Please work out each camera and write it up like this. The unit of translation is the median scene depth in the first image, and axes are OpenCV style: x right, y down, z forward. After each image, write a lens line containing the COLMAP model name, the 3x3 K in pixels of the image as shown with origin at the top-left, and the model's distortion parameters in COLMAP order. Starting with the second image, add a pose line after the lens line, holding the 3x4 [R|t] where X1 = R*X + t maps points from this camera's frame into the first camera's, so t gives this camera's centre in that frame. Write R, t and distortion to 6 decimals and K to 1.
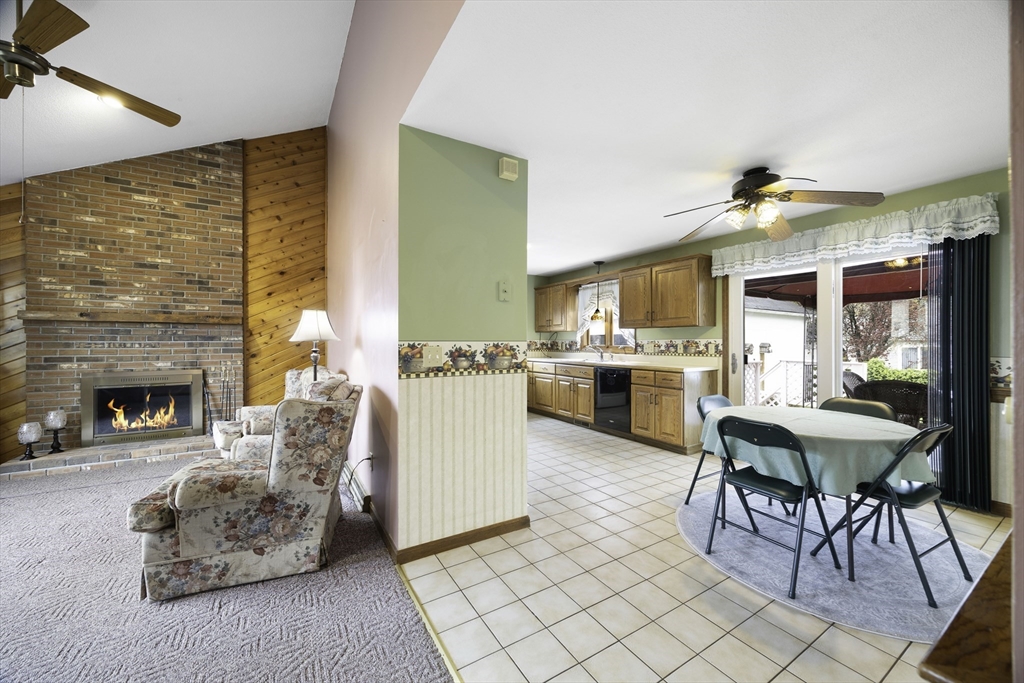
lens RADIAL K [[390.4, 0, 520.8], [0, 390.4, 342.3], [0, 0, 1]] dist [-0.002370, -0.000165]
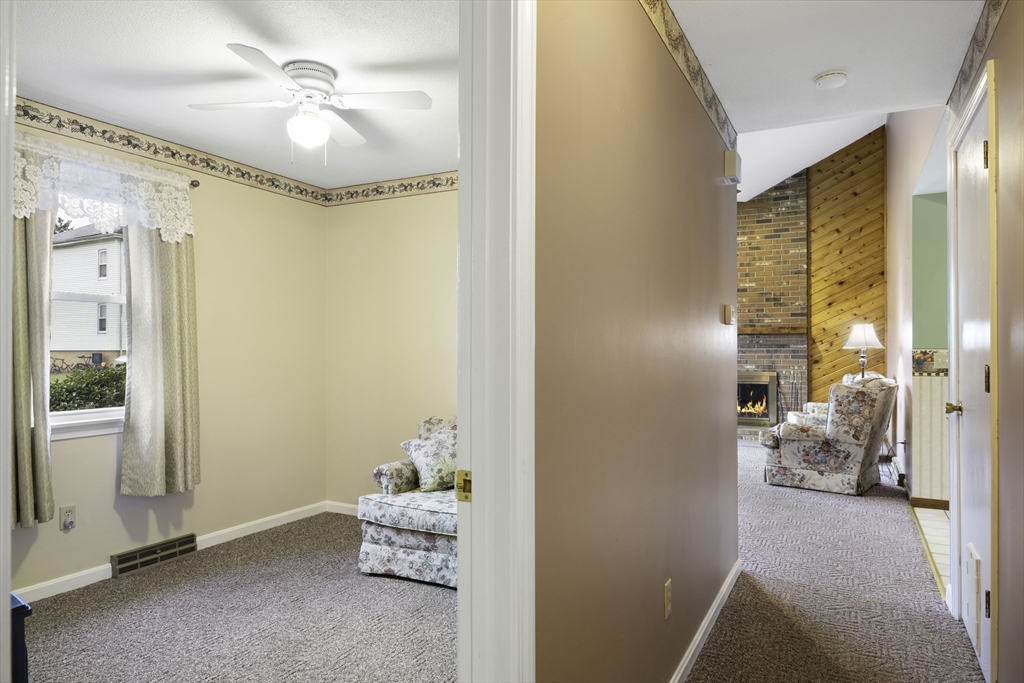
lens RADIAL K [[615.5, 0, 506.7], [0, 615.5, 346.4], [0, 0, 1]] dist [-0.009397, 0.001475]
pose [[0.485823, -0.002749, -0.874053, 0.469661], [-0.001447, 0.999991, -0.003950, -0.000829], [0.874056, 0.003184, 0.485814, -0.701425]]
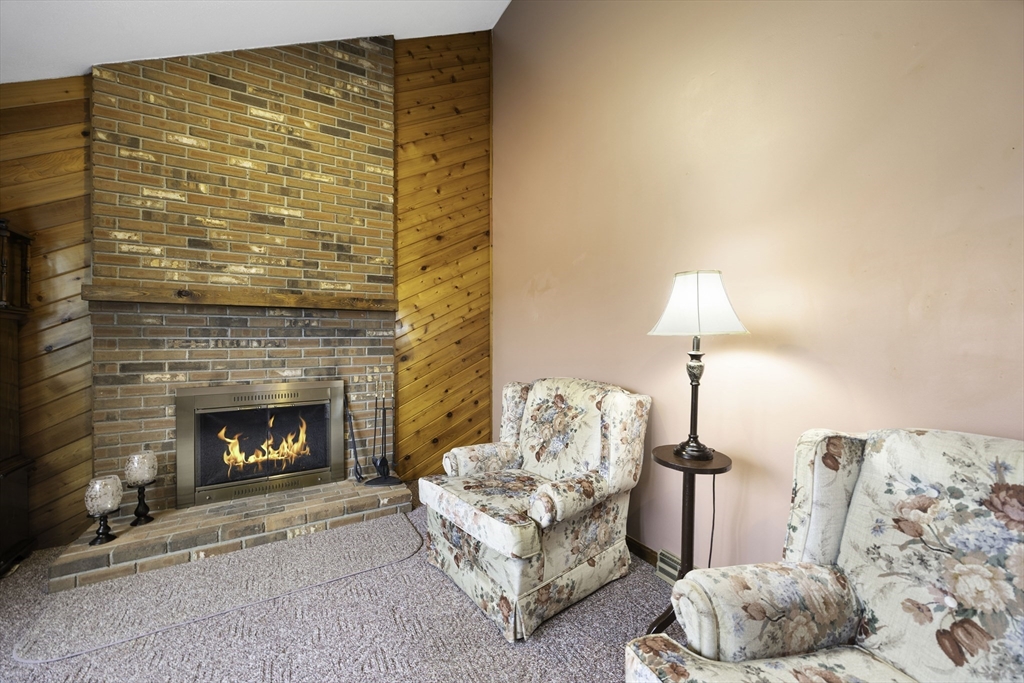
lens RADIAL K [[390.4, 0, 513.2], [0, 390.4, 337.5], [0, 0, 1]] dist [-0.002370, -0.000165]
pose [[0.999836, 0.000405, -0.018078, -0.571734], [-0.000390, 1.000000, 0.000841, -0.003001], [0.018078, -0.000834, 0.999836, 0.382721]]
